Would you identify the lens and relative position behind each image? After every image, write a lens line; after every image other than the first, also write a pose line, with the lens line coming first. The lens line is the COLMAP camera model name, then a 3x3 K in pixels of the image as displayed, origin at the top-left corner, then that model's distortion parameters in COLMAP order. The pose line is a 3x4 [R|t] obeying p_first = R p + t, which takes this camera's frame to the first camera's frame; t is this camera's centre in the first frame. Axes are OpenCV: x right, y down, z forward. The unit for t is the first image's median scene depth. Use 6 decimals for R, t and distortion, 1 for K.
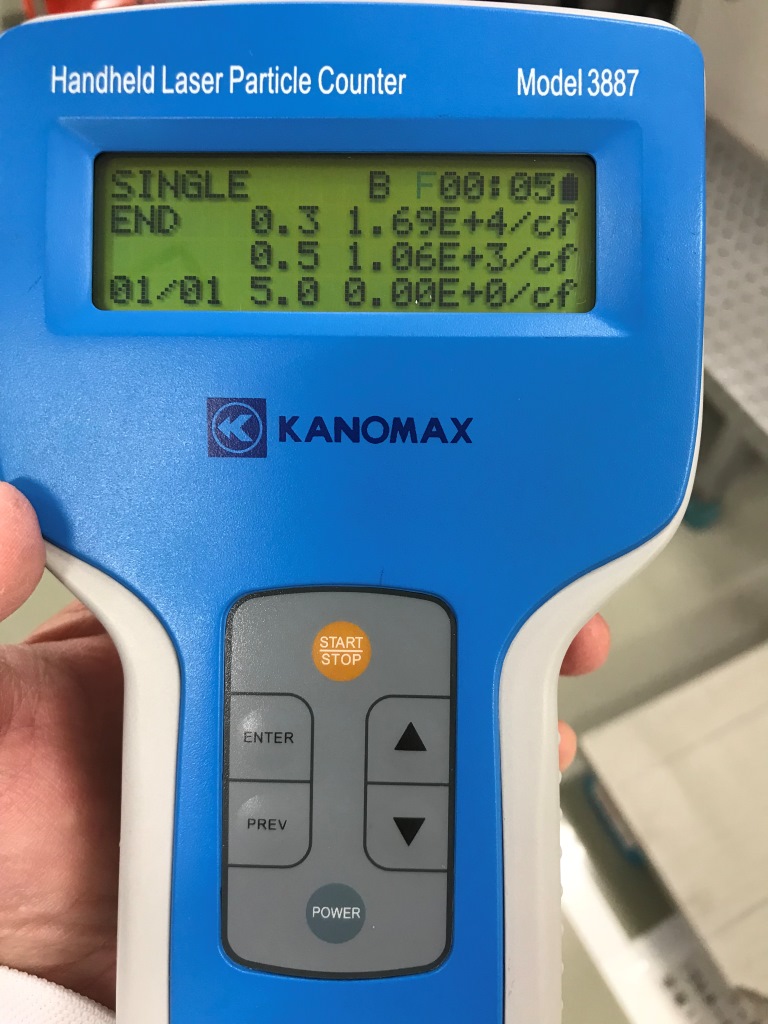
lens RADIAL K [[835.7, 0, 384.0], [0, 835.7, 512.0], [0, 0, 1]] dist [0.103229, -0.213670]
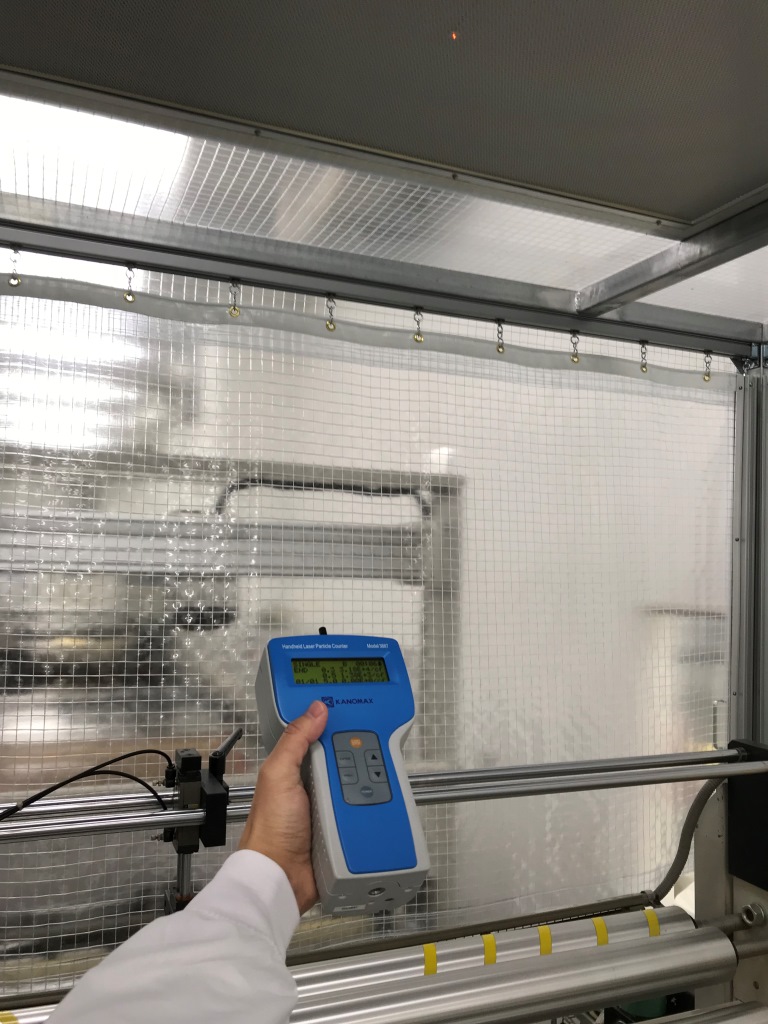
lens RADIAL K [[835.7, 0, 384.0], [0, 835.7, 512.0], [0, 0, 1]] dist [0.103229, -0.213670]
pose [[0.937611, 0.045371, 0.344713, -1.605599], [0.220302, 0.689500, -0.689969, 2.587125], [-0.268984, 0.722863, 0.636487, -3.019753]]
